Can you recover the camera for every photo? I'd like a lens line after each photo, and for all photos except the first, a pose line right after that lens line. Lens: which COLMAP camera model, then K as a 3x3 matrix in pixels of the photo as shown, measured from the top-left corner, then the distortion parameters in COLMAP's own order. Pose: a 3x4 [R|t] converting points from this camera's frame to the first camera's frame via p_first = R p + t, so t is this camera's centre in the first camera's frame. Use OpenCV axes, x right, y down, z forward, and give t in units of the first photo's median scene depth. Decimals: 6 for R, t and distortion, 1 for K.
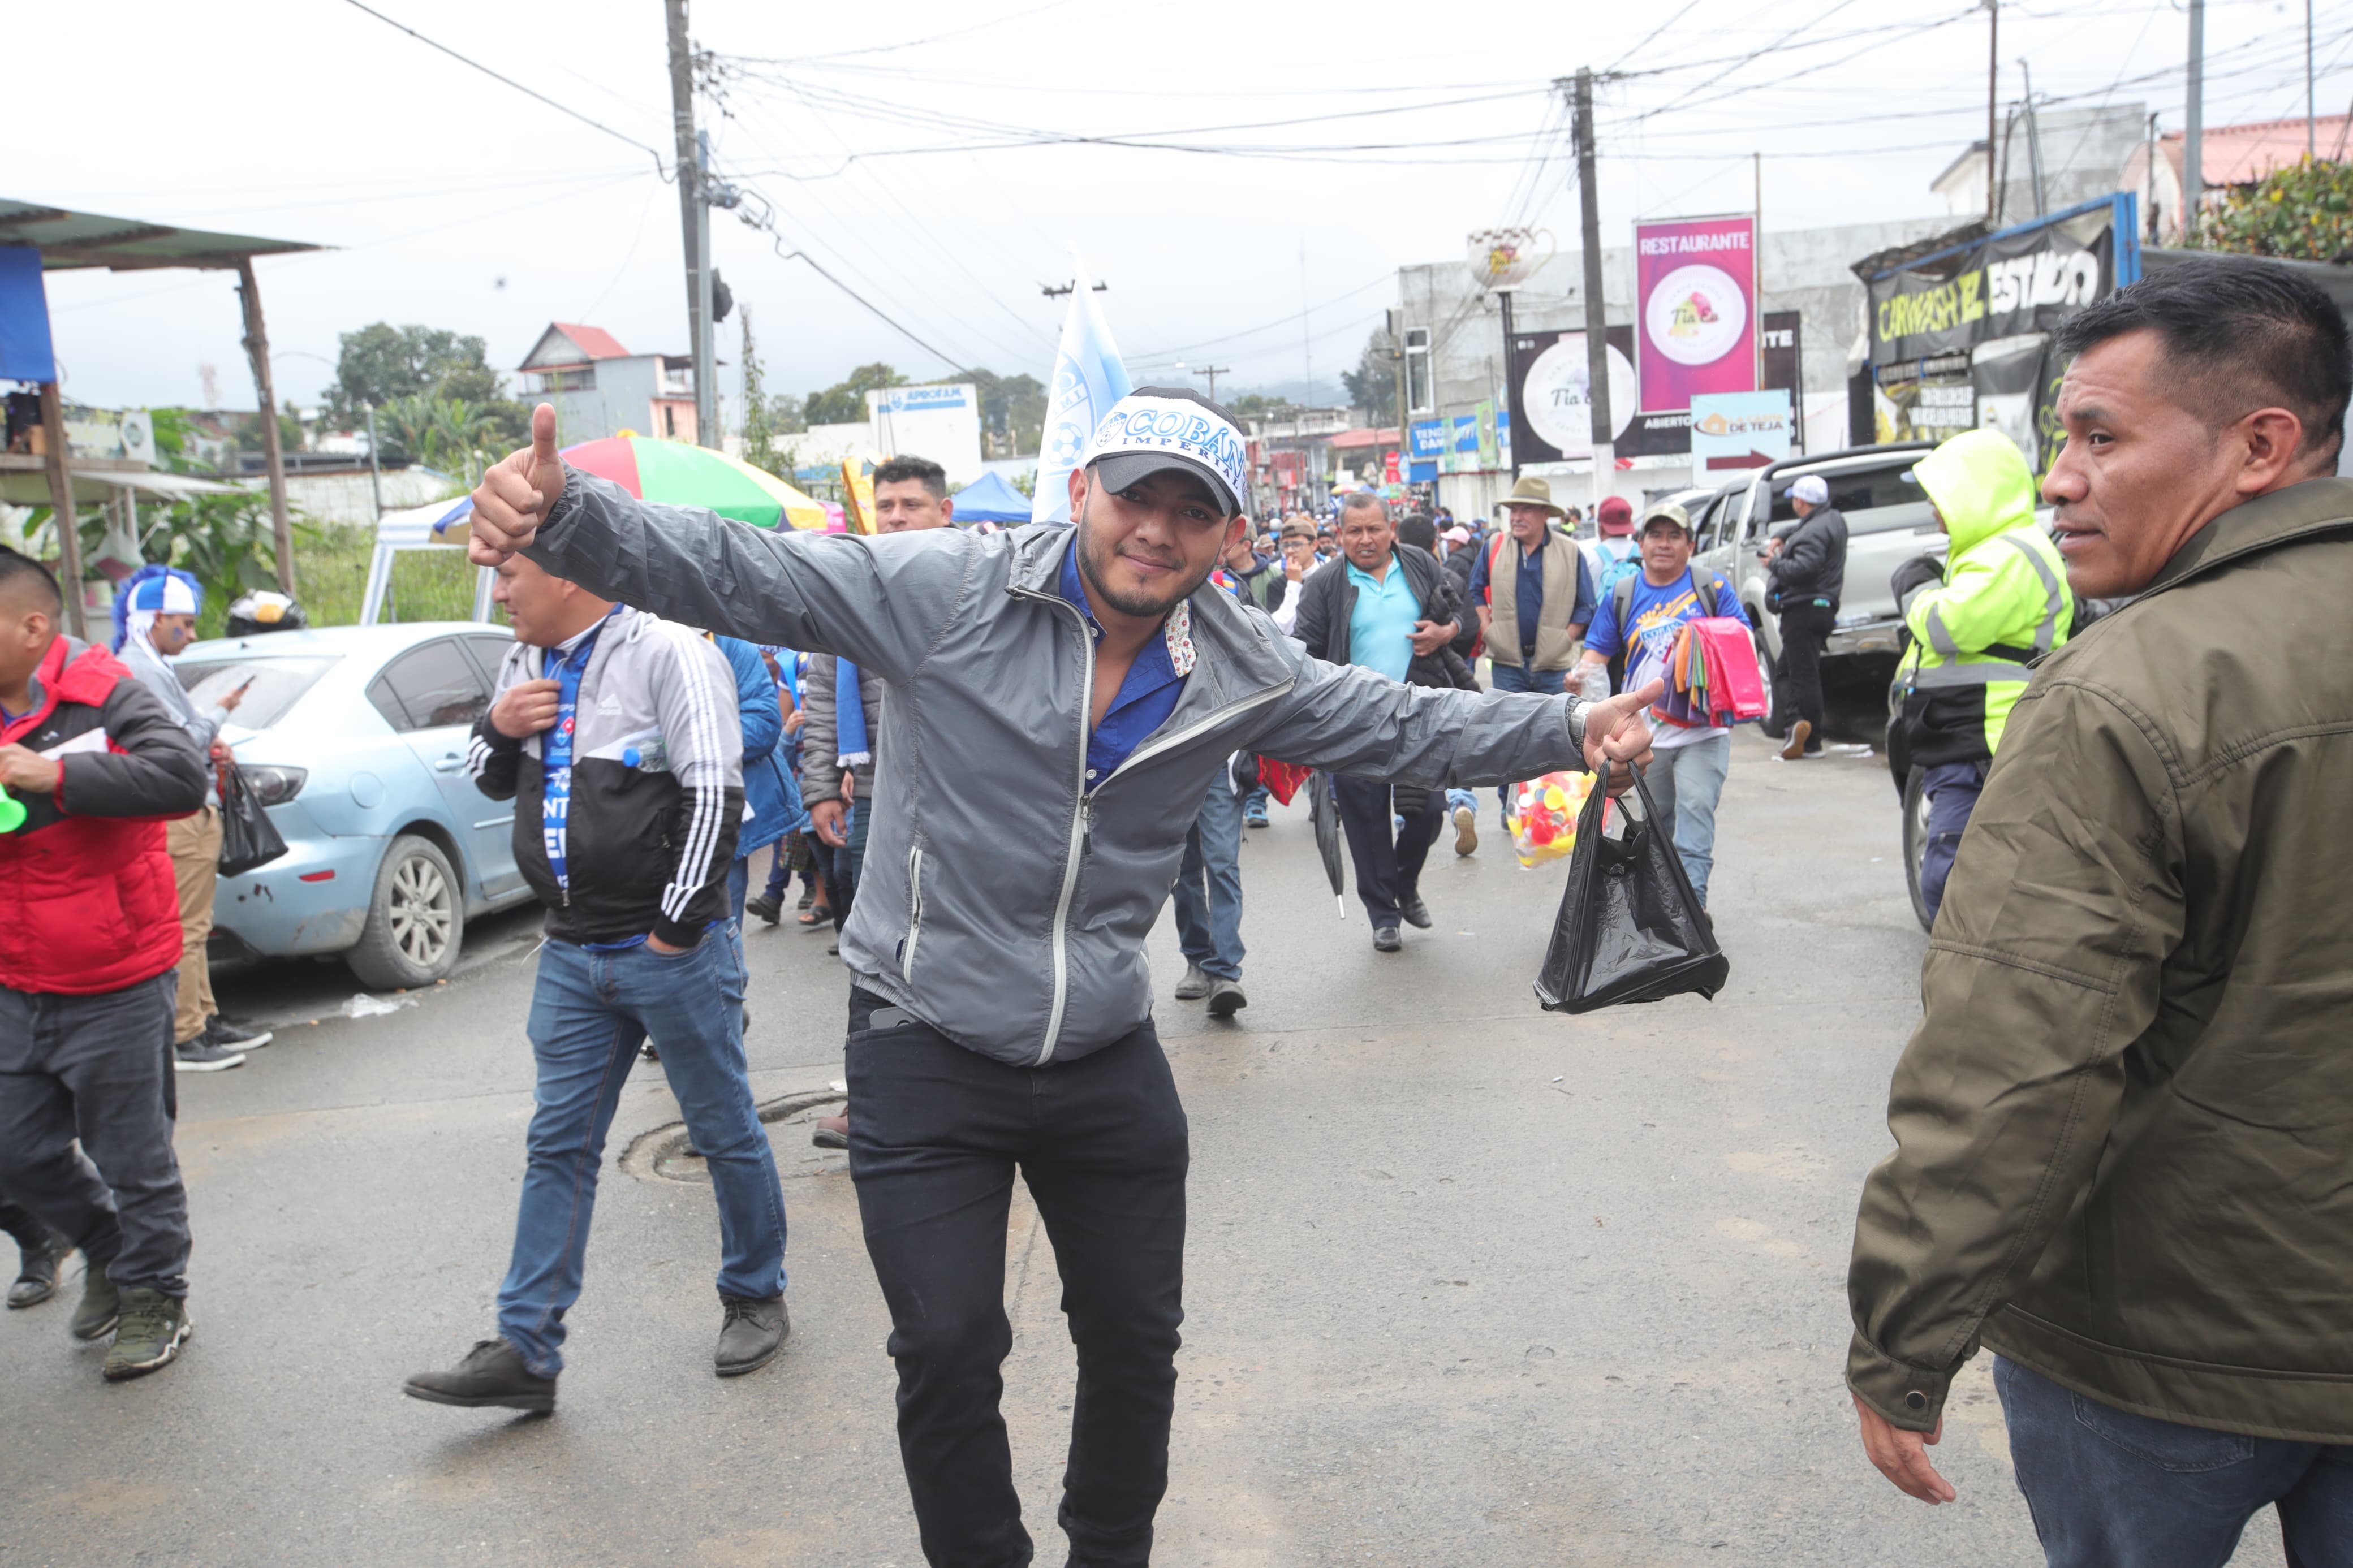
lens RADIAL K [[2077.8, 0, 1142.9], [0, 2077.8, 783.1], [0, 0, 1]] dist [0.034359, -0.001564]
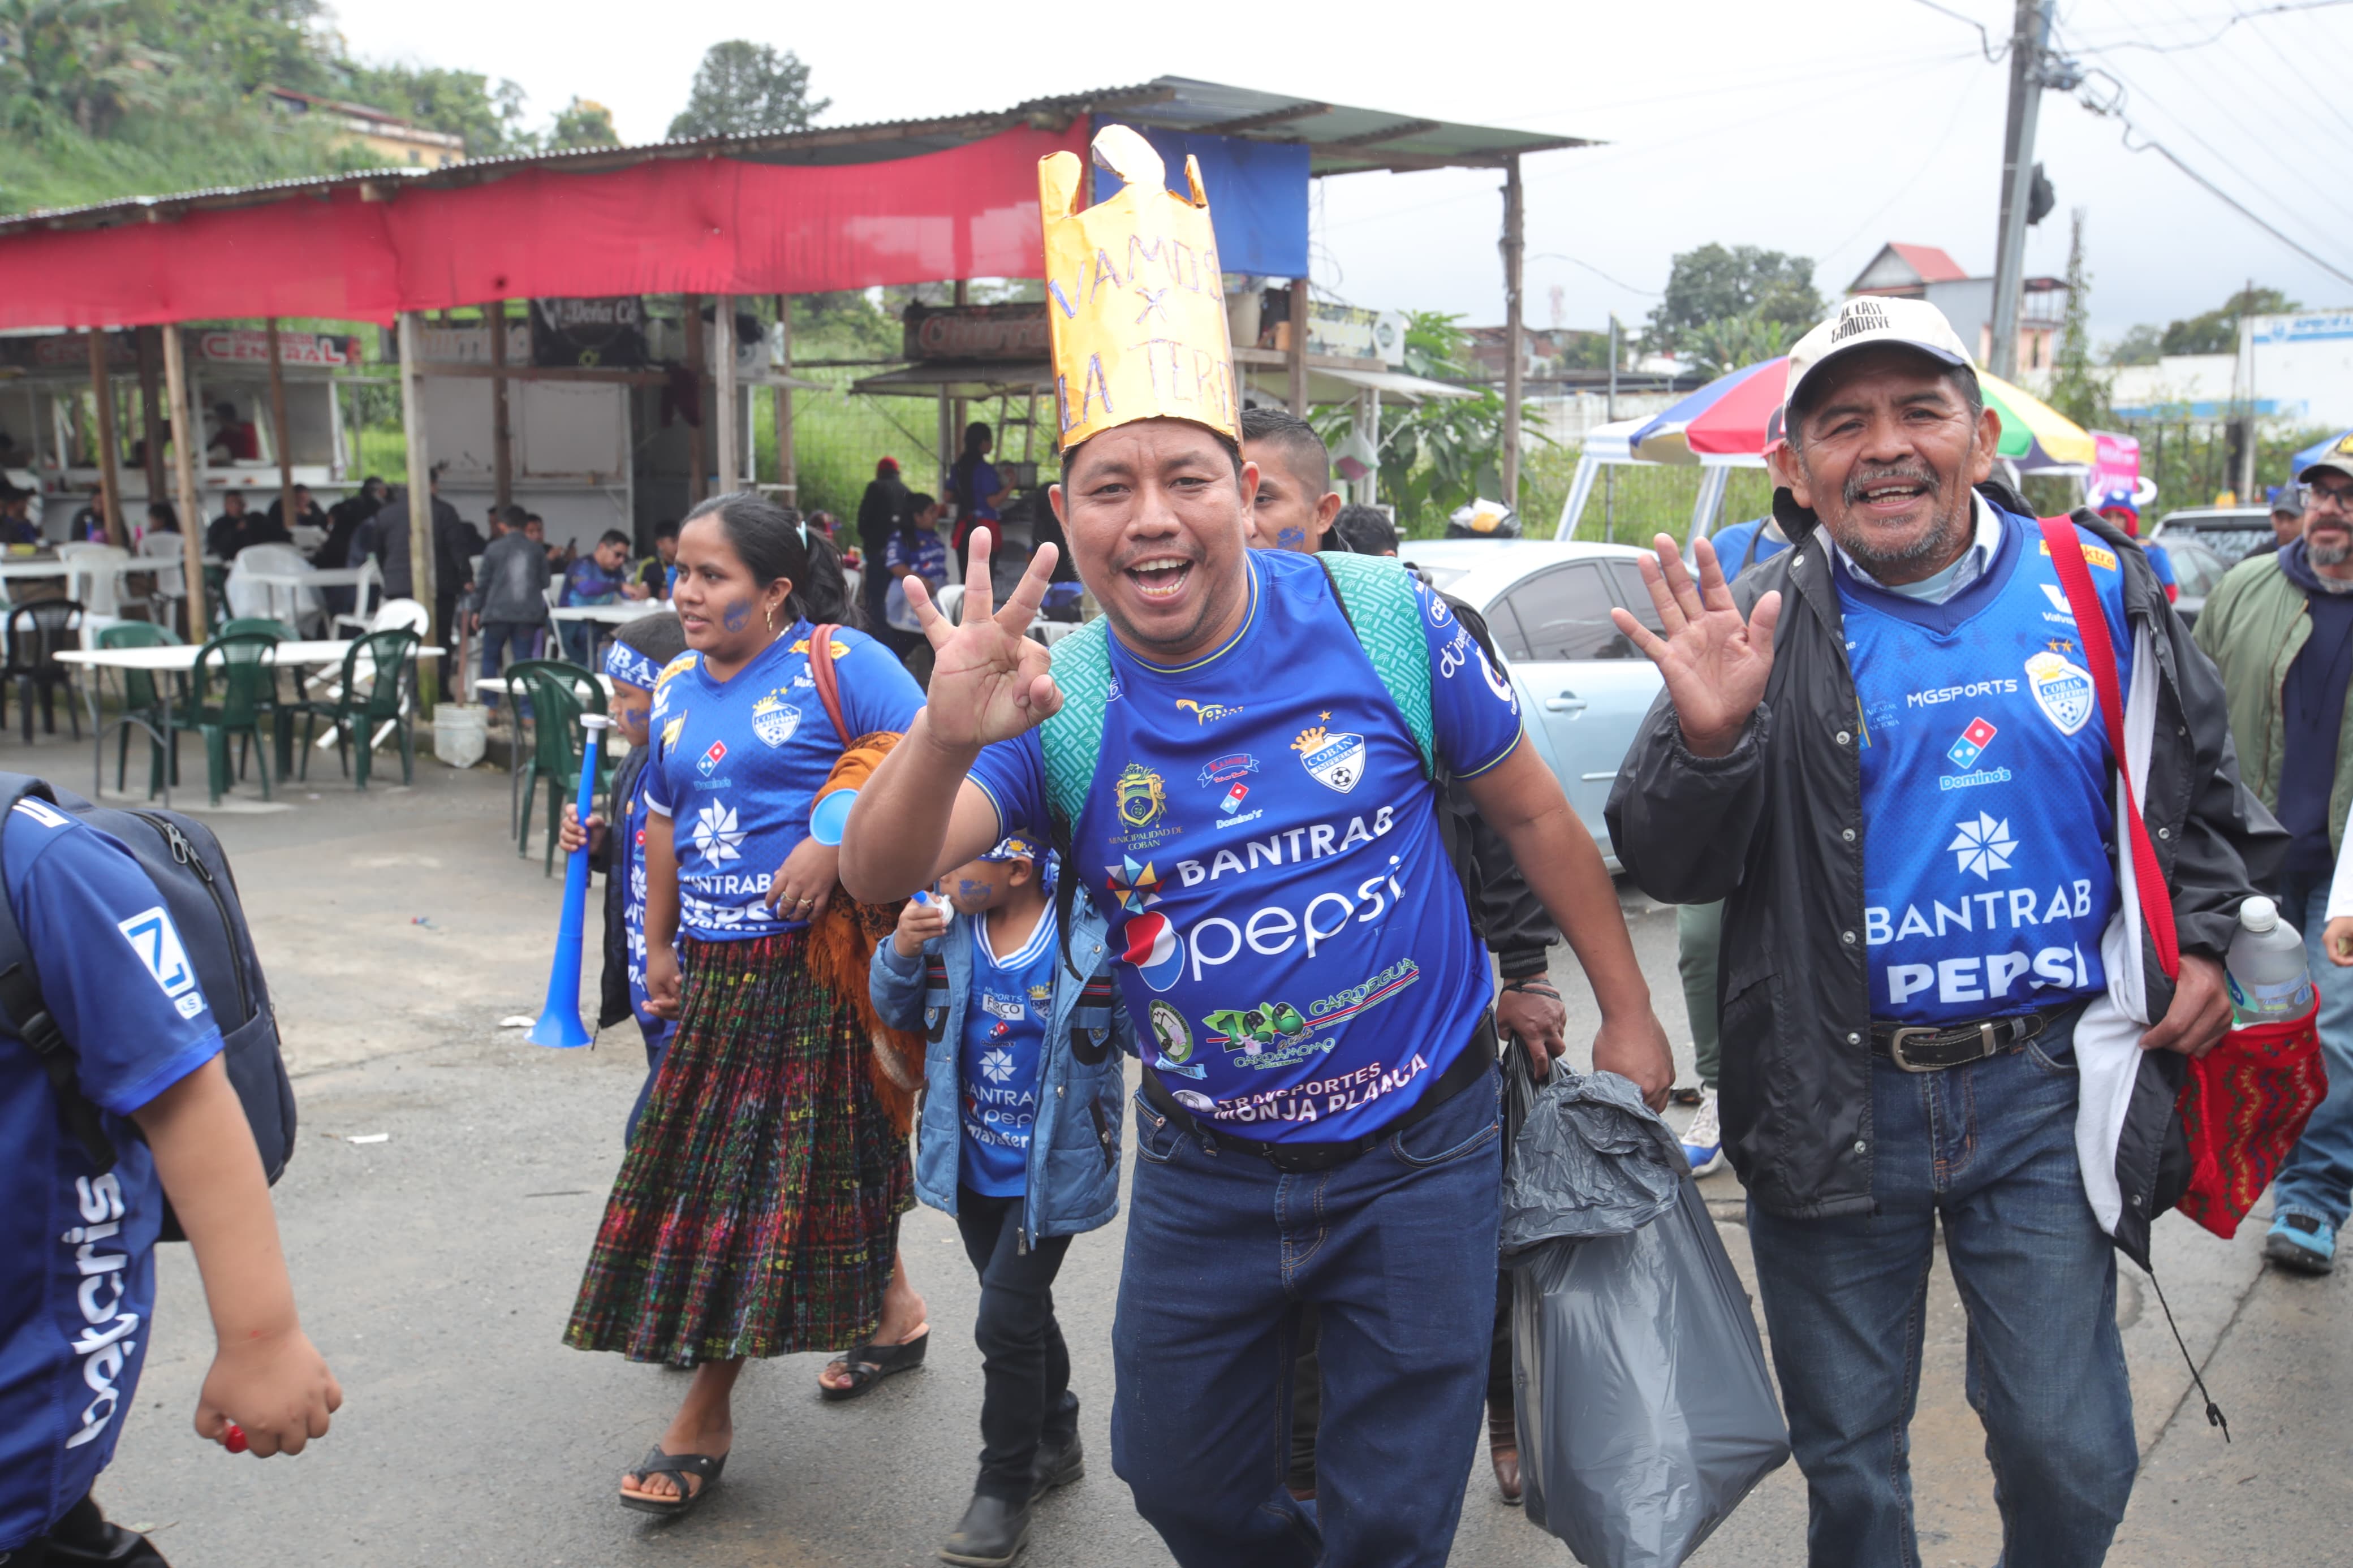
lens RADIAL K [[2143.7, 0, 1176.5], [0, 2143.7, 784.0], [0, 0, 1]] dist [-0.025932, 0.128501]
pose [[0.834147, 0.137915, -0.534021, 0.007391], [-0.122149, 0.990383, 0.064976, -0.005588], [0.537847, 0.011031, 0.842971, 0.058378]]
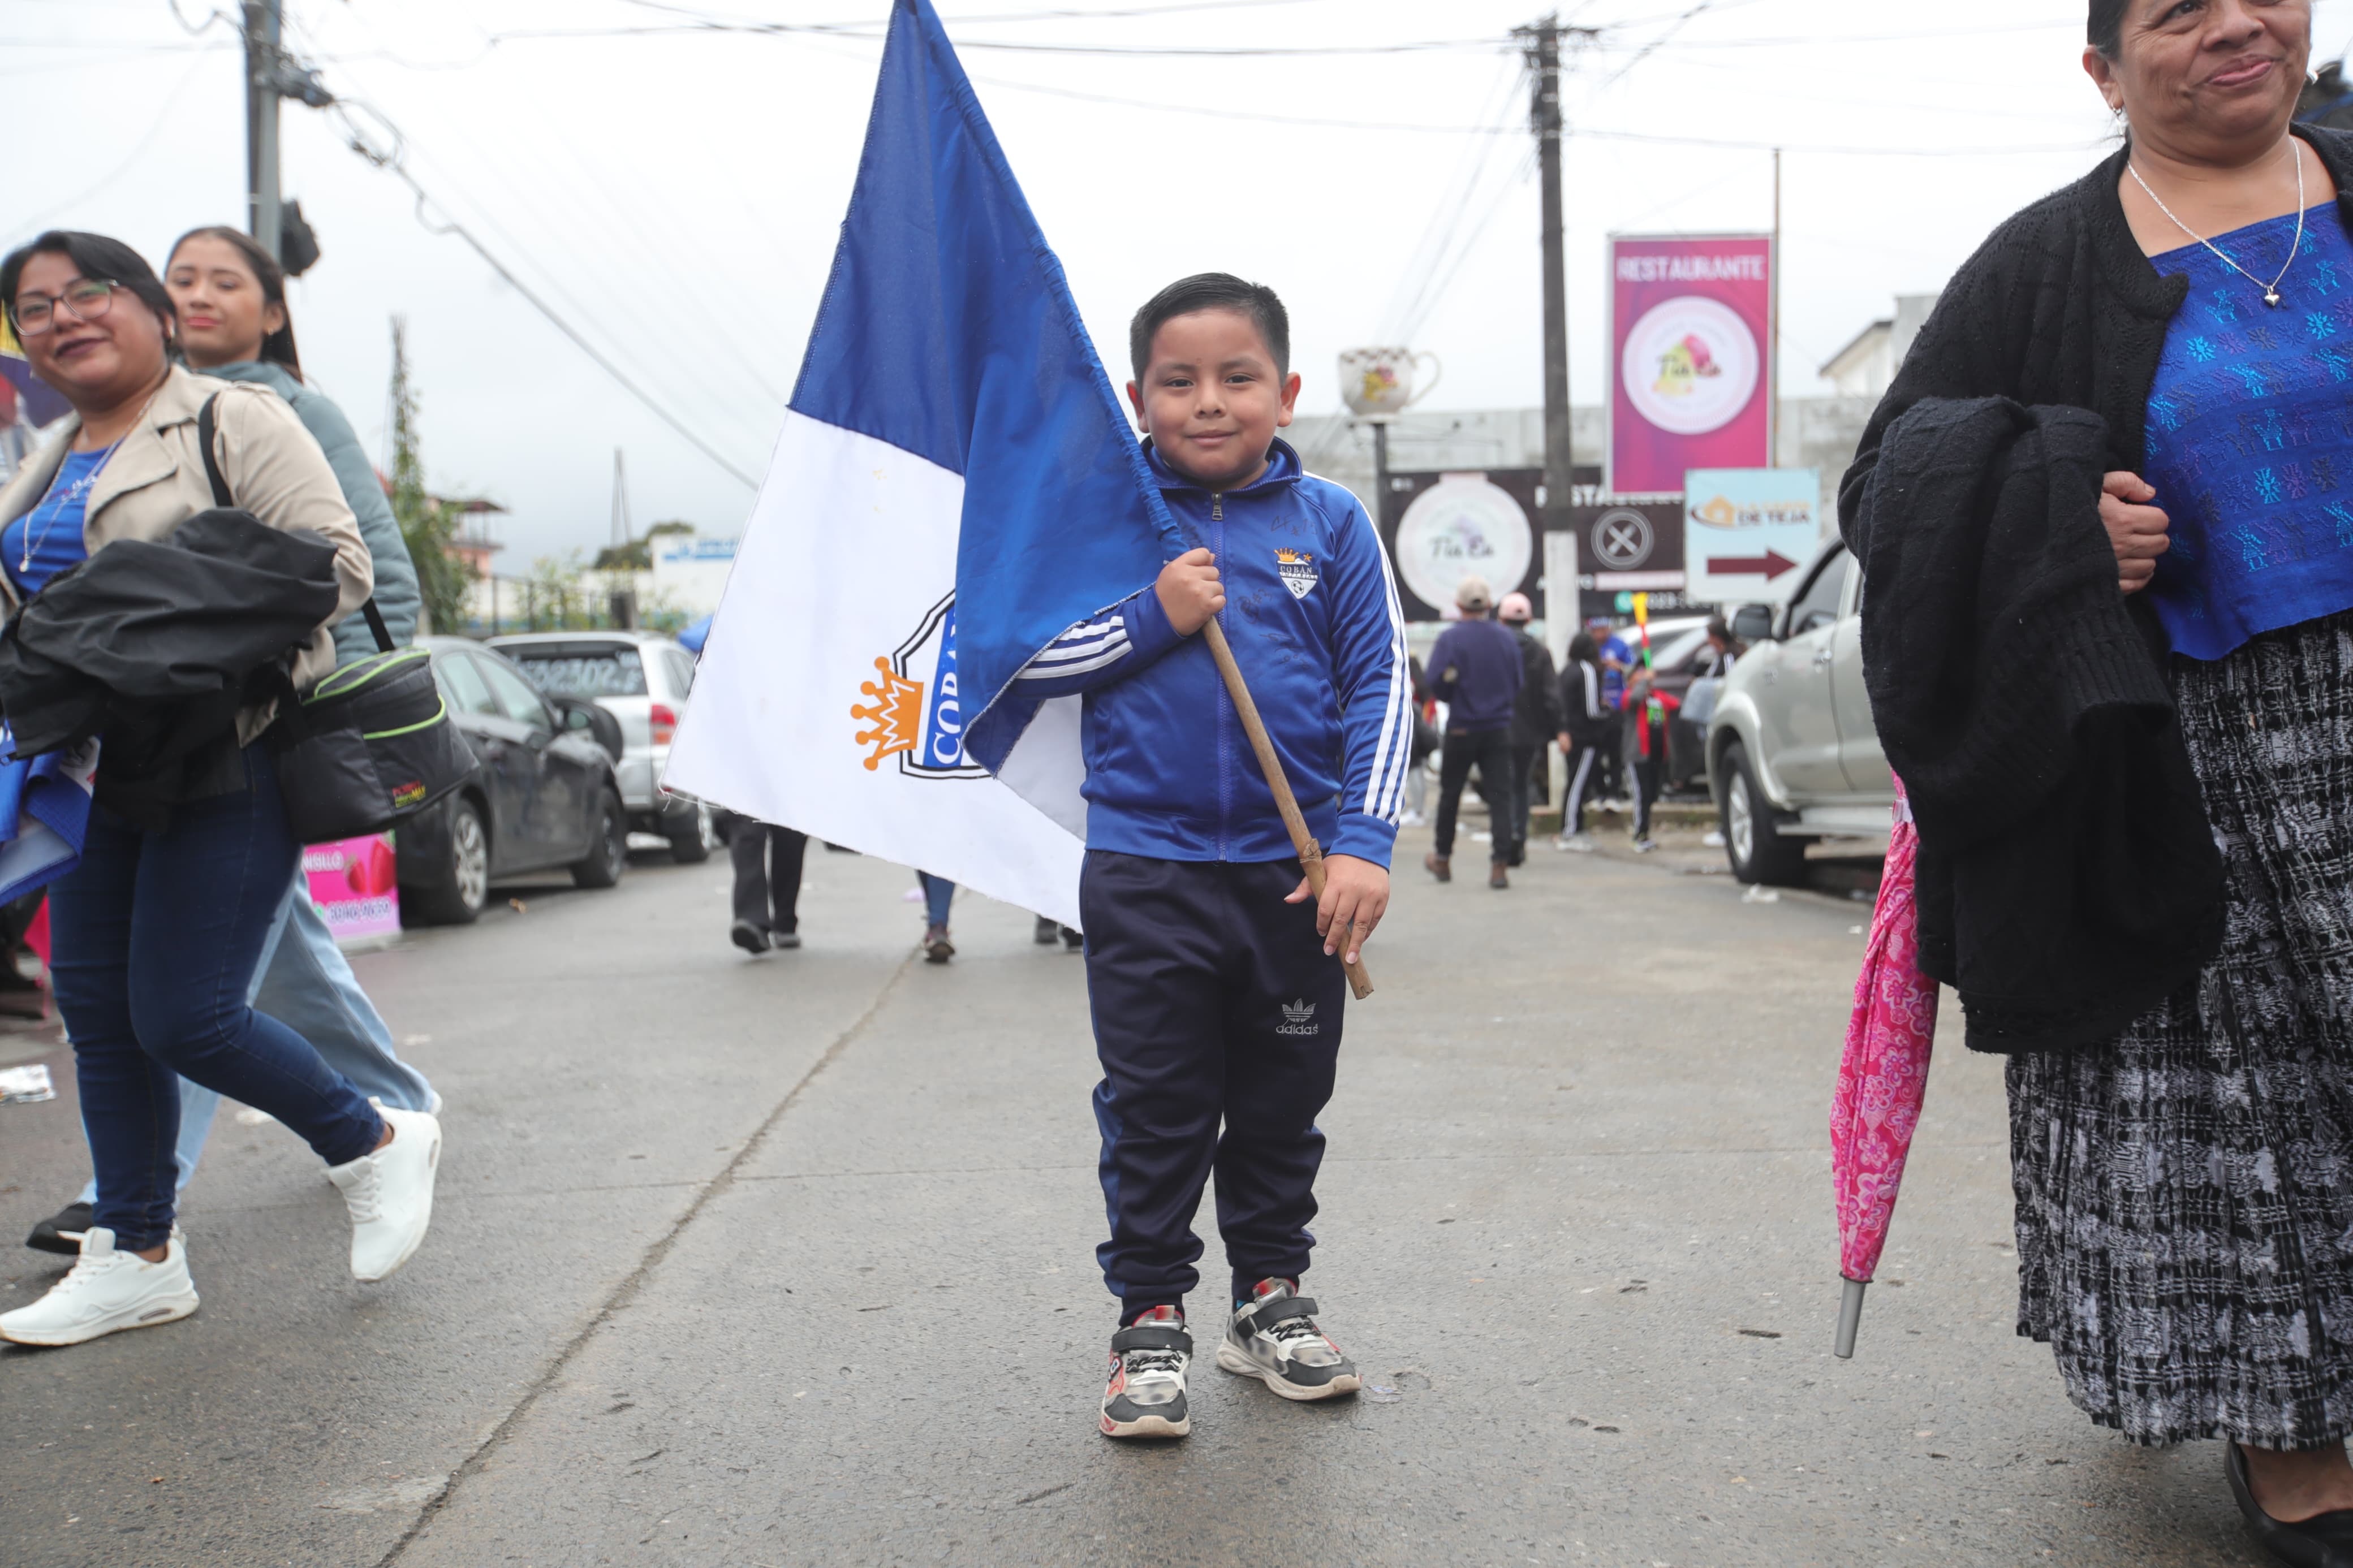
lens RADIAL K [[2143.7, 0, 1176.5], [0, 2143.7, 784.0], [0, 0, 1]] dist [-0.025932, 0.128501]
pose [[0.993704, 0.048956, 0.100778, 0.019344], [-0.039059, 0.994426, -0.097940, 0.000024], [-0.105011, 0.093387, 0.990077, 0.288634]]
